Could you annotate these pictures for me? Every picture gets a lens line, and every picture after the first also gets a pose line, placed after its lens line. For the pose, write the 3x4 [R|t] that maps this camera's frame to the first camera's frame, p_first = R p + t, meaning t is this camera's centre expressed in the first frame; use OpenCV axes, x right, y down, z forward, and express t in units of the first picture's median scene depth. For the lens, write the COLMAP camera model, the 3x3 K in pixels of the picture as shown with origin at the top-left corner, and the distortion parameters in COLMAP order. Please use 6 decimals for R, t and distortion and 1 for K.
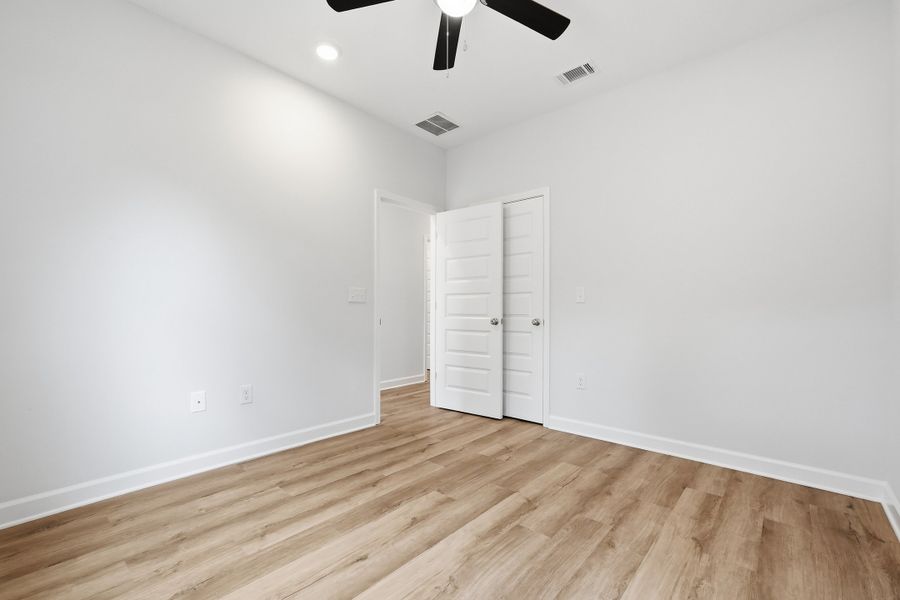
lens RADIAL K [[384.6, 0, 453.2], [0, 384.6, 305.8], [0, 0, 1]] dist [-0.000547, 0.000018]
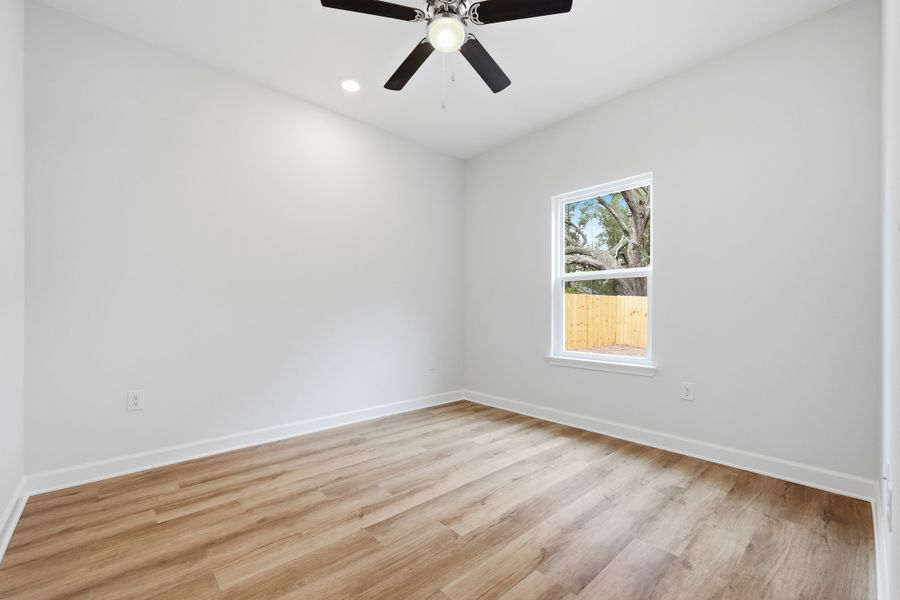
lens RADIAL K [[384.6, 0, 453.2], [0, 384.6, 305.8], [0, 0, 1]] dist [-0.000547, 0.000018]
pose [[-0.993750, -0.002814, 0.111597, -0.136103], [-0.005404, 0.999723, -0.022907, 0.024223], [-0.111502, -0.023367, -0.993489, 2.080618]]
